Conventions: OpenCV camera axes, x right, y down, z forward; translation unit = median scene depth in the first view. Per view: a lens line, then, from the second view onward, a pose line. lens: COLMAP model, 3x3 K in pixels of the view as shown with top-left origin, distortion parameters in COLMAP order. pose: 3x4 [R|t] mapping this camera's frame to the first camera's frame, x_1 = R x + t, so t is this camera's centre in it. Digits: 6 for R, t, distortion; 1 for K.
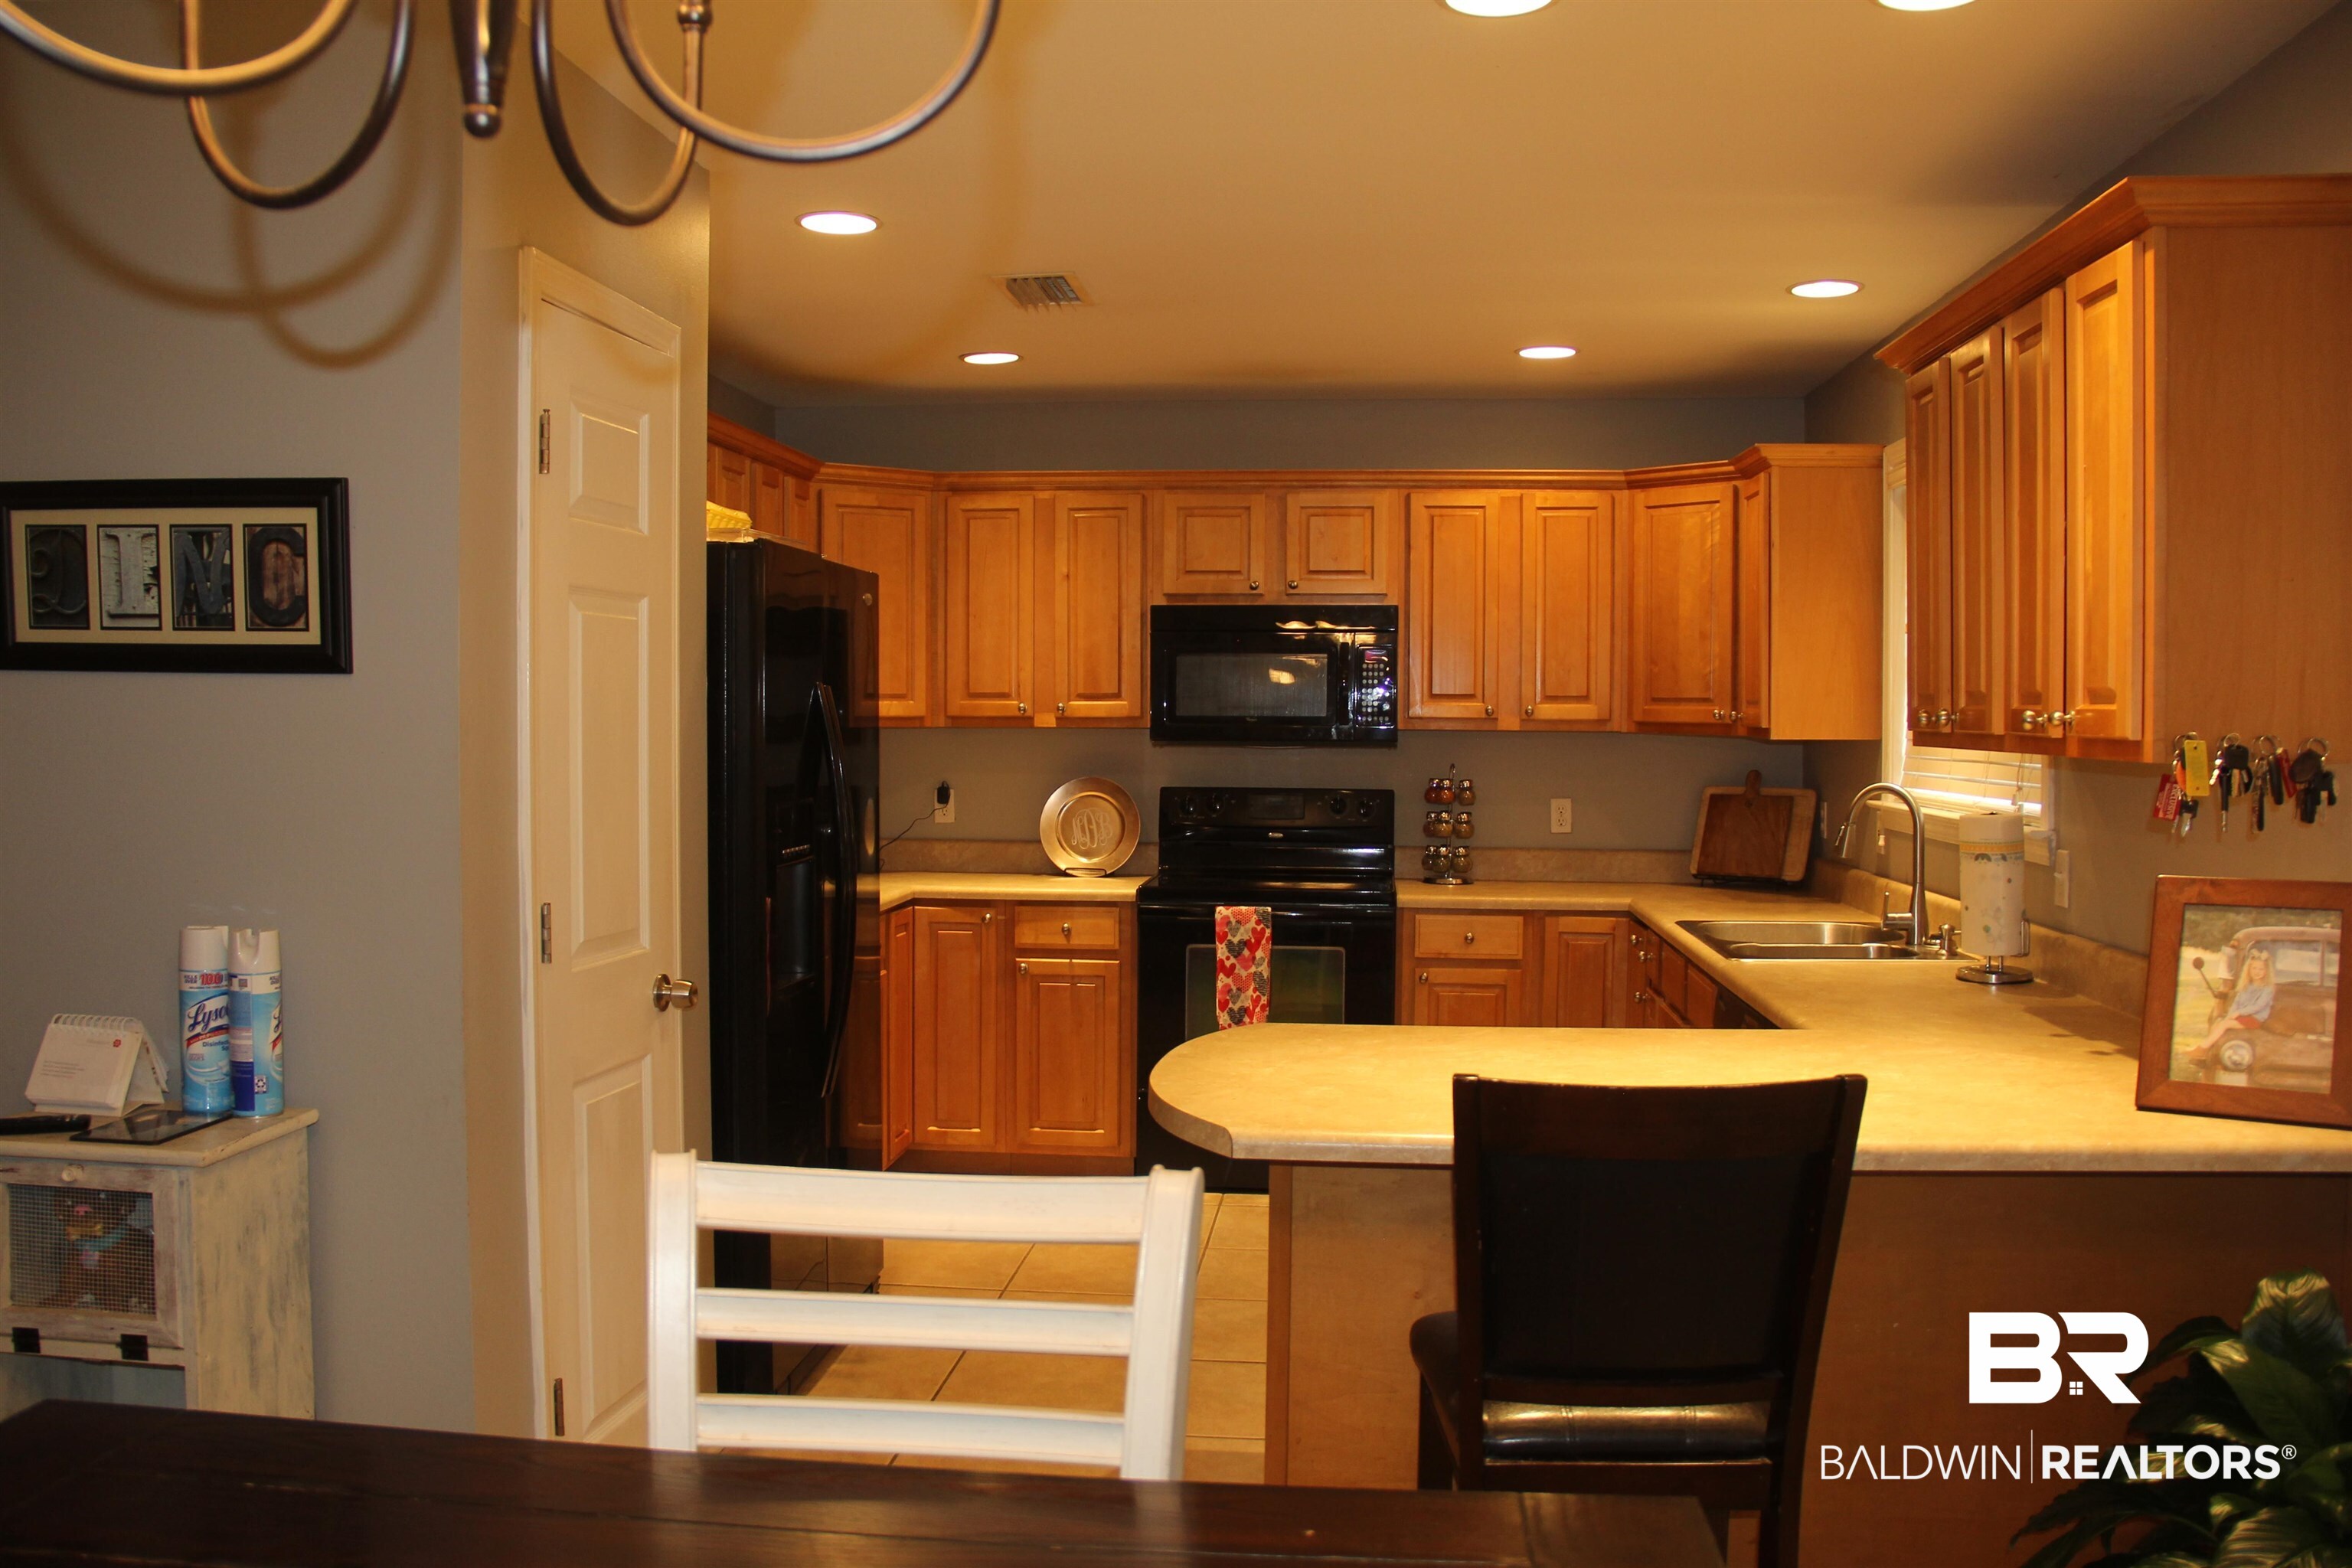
lens RADIAL K [[1973.1, 0, 1194.5], [0, 1973.1, 770.4], [0, 0, 1]] dist [-0.180819, 0.139263]
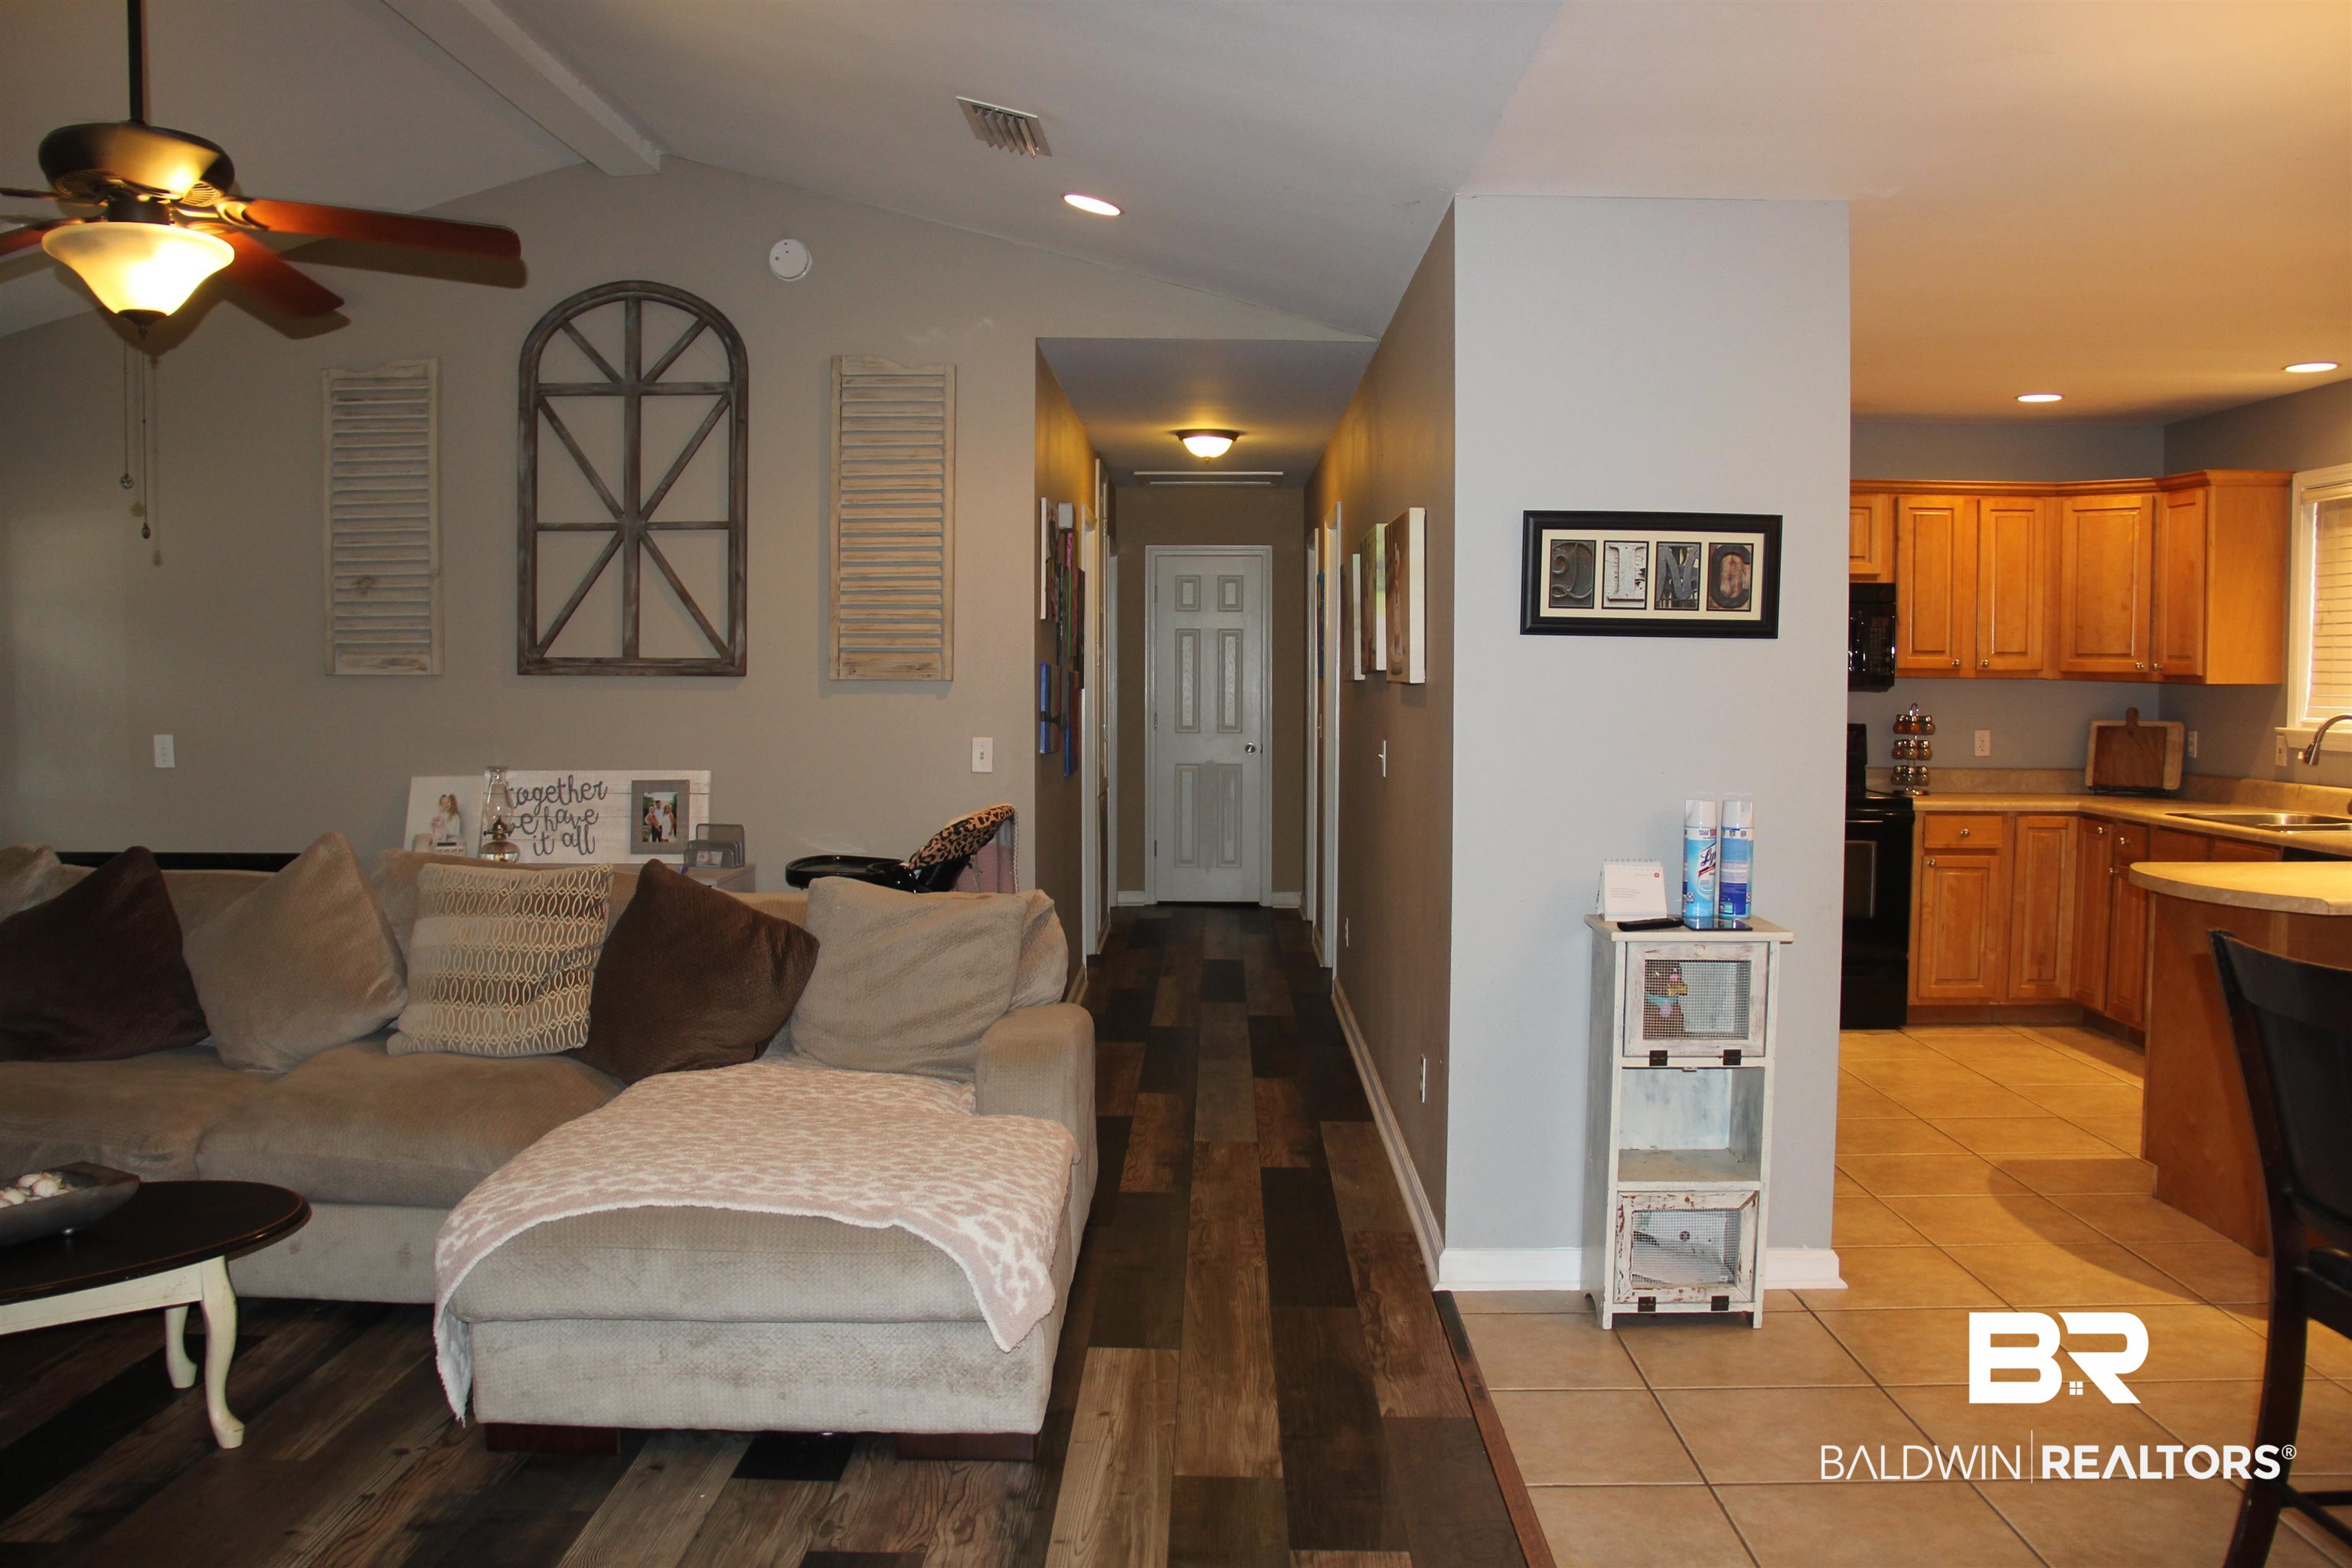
lens RADIAL K [[1973.1, 0, 1194.5], [0, 1973.1, 770.4], [0, 0, 1]] dist [-0.180819, 0.139263]
pose [[0.996539, -0.010528, 0.082453, -1.043624], [0.008667, 0.999700, 0.022897, 0.017010], [-0.082669, -0.022103, 0.996332, -0.555732]]
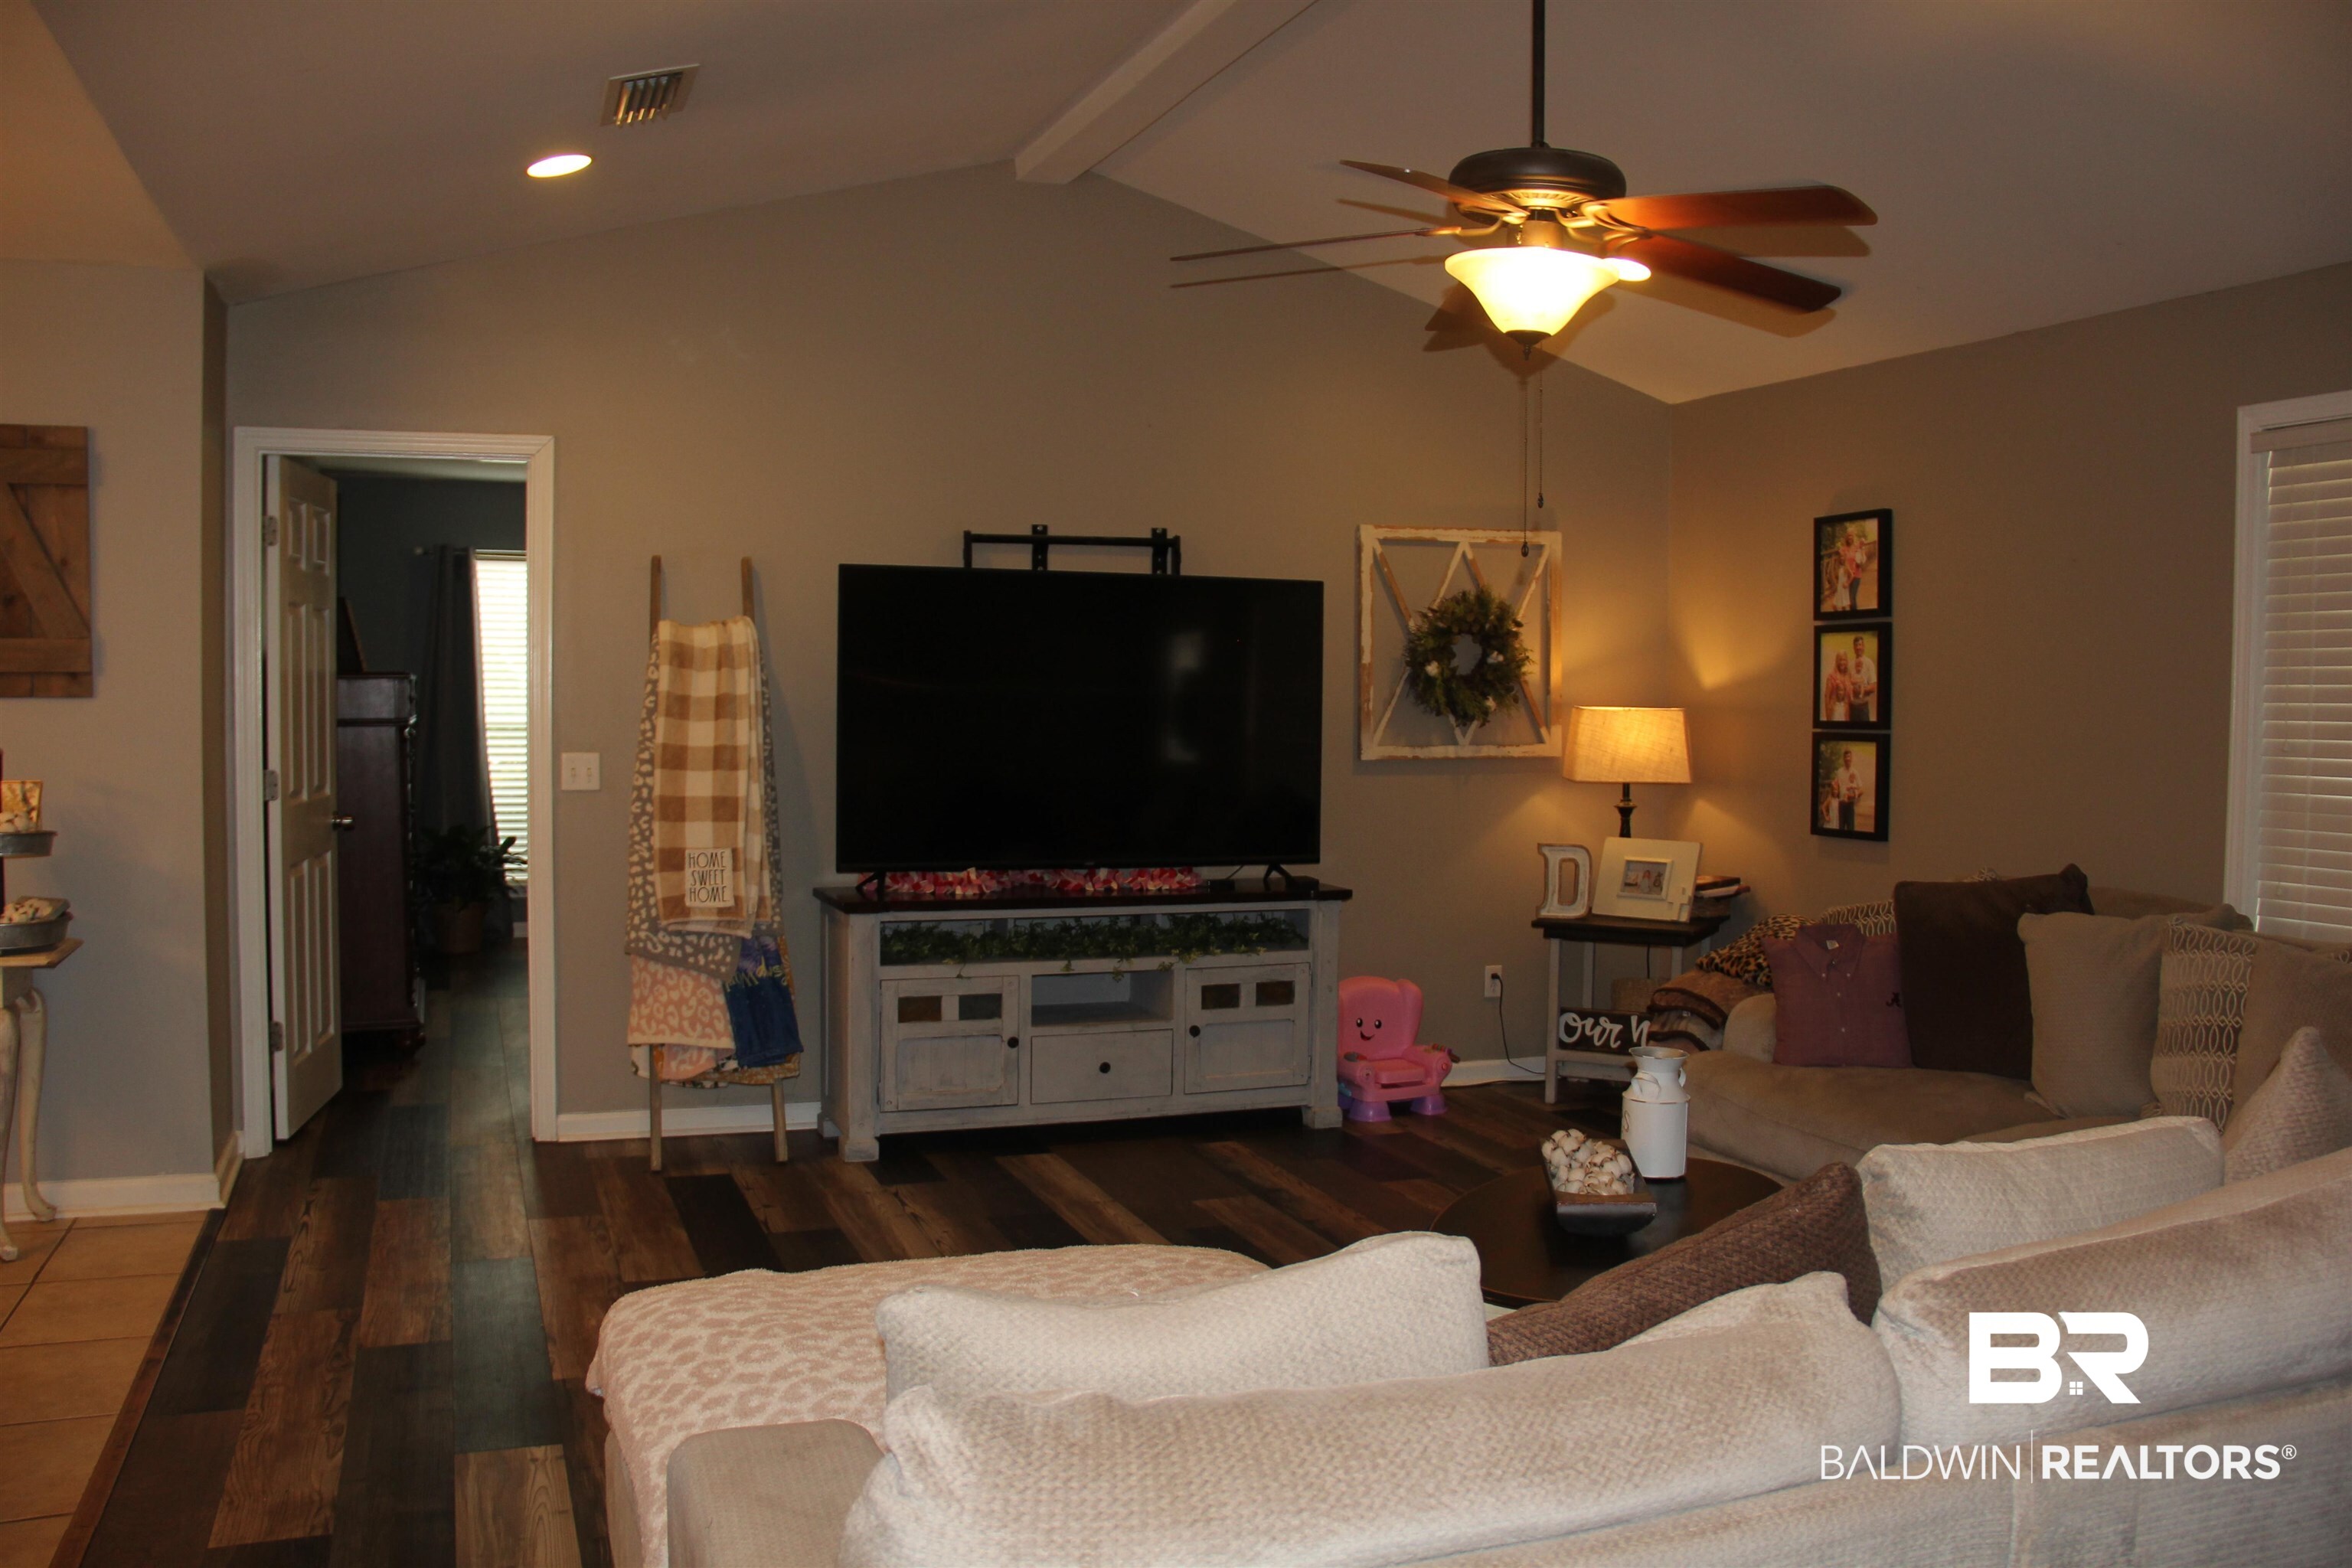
lens RADIAL K [[1991.3, 0, 1176.0], [0, 1991.3, 784.0], [0, 0, 1]] dist [-0.145626, 0.148261]
pose [[-0.902213, 0.004831, -0.431263, -0.860058], [-0.028742, 0.997041, 0.071298, -0.052979], [0.430331, 0.076721, -0.899405, 1.786642]]
